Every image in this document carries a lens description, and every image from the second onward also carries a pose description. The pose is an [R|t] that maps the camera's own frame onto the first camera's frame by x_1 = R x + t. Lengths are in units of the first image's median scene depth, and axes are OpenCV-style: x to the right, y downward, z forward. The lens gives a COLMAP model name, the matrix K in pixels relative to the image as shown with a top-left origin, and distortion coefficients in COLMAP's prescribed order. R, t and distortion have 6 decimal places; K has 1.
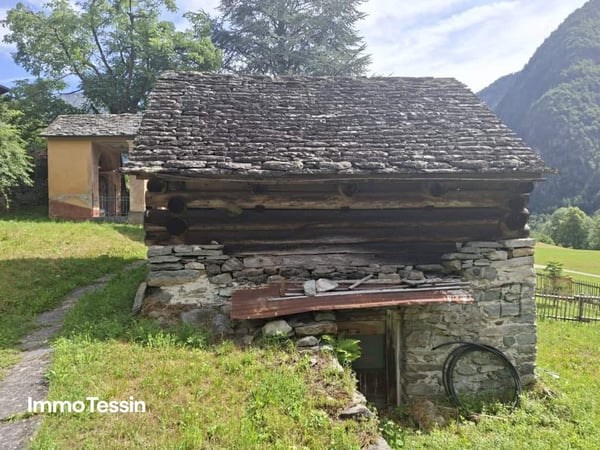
lens RADIAL K [[419.5, 0, 299.8], [0, 419.5, 228.7], [0, 0, 1]] dist [0.090394, -0.103729]
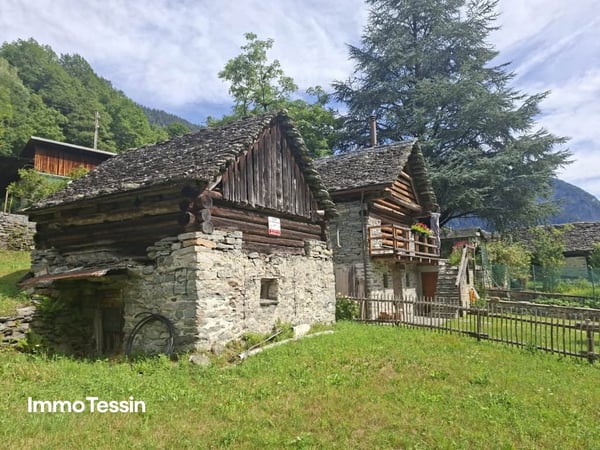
lens RADIAL K [[419.5, 0, 299.8], [0, 419.5, 228.7], [0, 0, 1]] dist [0.090394, -0.103729]
pose [[0.783811, -0.086376, -0.614963, 1.562697], [0.013004, 0.992345, -0.122807, 0.171516], [0.620863, 0.088261, 0.778934, 0.231904]]
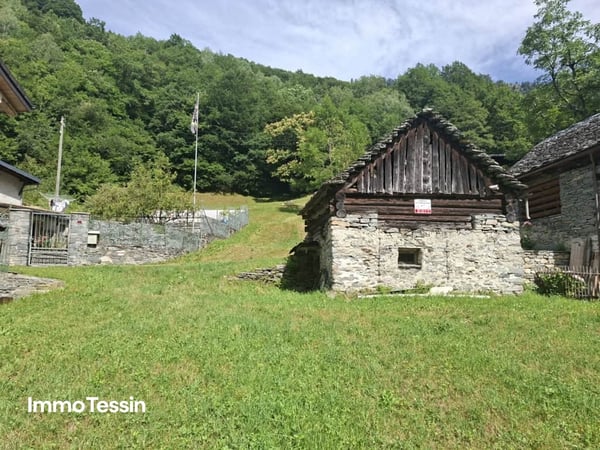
lens RADIAL K [[425.0, 0, 295.1], [0, 425.0, 233.2], [0, 0, 1]] dist [0.097803, -0.129250]
pose [[-0.022309, -0.097985, -0.994938, 2.517095], [-0.011367, 0.995146, -0.097751, 0.294481], [0.999687, 0.009129, -0.023314, 0.874612]]
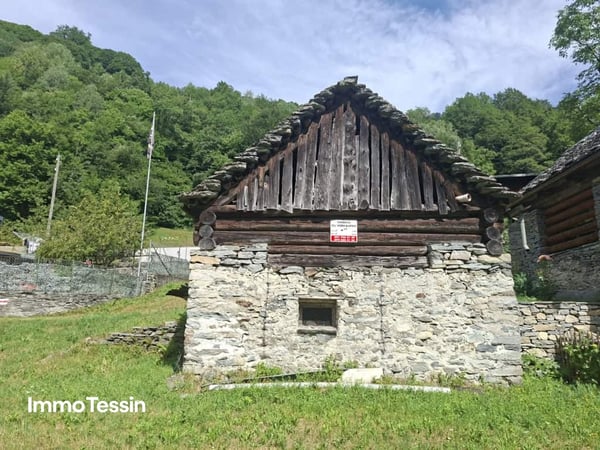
lens RADIAL K [[419.5, 0, 299.8], [0, 419.5, 228.7], [0, 0, 1]] dist [0.090394, -0.103729]
pose [[-0.159245, -0.196413, -0.967503, 1.718853], [-0.016836, 0.980407, -0.196262, 0.201693], [0.987096, -0.014965, -0.159432, 1.501786]]
